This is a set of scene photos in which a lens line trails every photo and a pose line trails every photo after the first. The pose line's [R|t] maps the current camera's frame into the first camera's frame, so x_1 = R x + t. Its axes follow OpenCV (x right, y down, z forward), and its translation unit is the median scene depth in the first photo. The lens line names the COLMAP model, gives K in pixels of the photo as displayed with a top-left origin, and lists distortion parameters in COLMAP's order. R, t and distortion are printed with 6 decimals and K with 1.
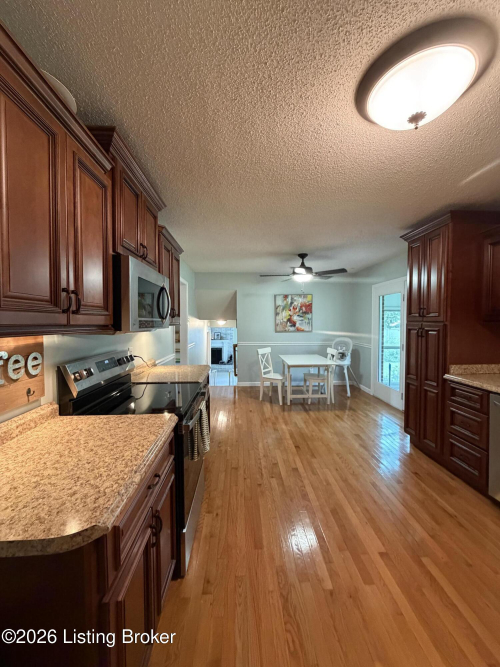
lens RADIAL K [[265.7, 0, 250.6], [0, 265.7, 330.6], [0, 0, 1]] dist [-0.000576, 0.000174]
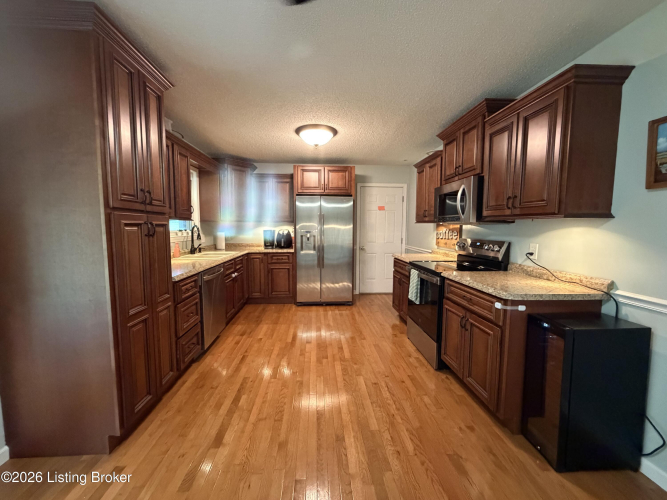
lens RADIAL K [[265.7, 0, 331.0], [0, 265.7, 249.4], [0, 0, 1]] dist [-0.000576, 0.000174]
pose [[-0.999931, 0.000899, -0.011734, 0.240263], [-0.000484, 0.993088, 0.117368, -0.023101], [0.011759, 0.117365, -0.993019, 1.818544]]
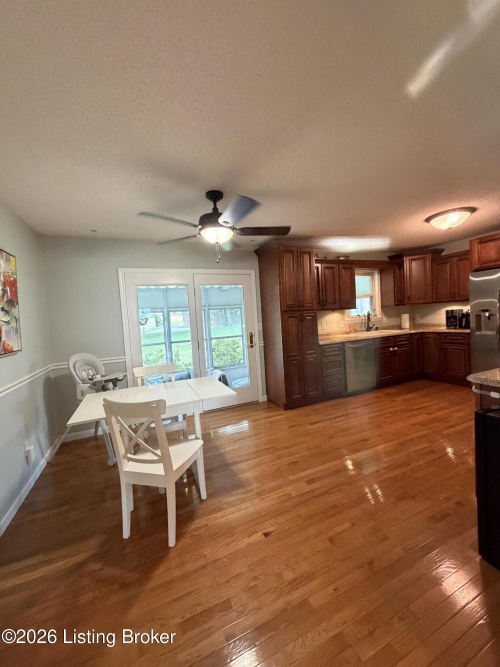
lens RADIAL K [[265.7, 0, 250.6], [0, 265.7, 330.3], [0, 0, 1]] dist [-0.000576, 0.000174]
pose [[-0.352177, -0.020884, 0.935701, -0.612217], [0.096876, 0.993568, 0.058638, -0.042744], [-0.930906, 0.111298, -0.347888, 1.916213]]
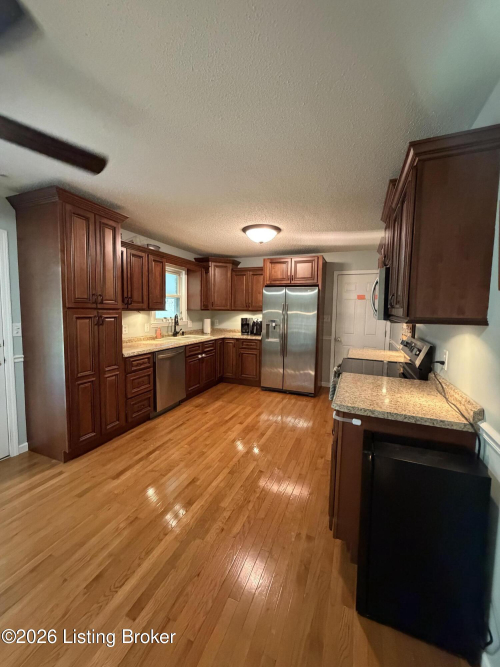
lens RADIAL K [[265.7, 0, 250.7], [0, 265.7, 330.6], [0, 0, 1]] dist [-0.000576, 0.000174]
pose [[-0.907183, -0.046352, 0.418176, -0.262217], [-0.000760, 0.994092, 0.108540, -0.066893], [-0.420736, 0.098148, -0.901858, 1.798388]]
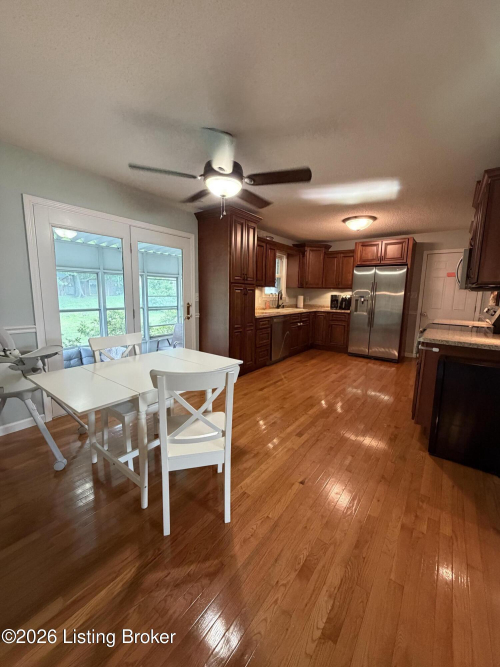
lens RADIAL K [[265.7, 0, 250.6], [0, 265.7, 330.6], [0, 0, 1]] dist [-0.000576, 0.000174]
pose [[-0.768965, -0.102572, 0.631009, -0.320210], [0.006744, 0.985688, 0.168445, -0.029923], [-0.639255, 0.133784, -0.757268, 2.300707]]
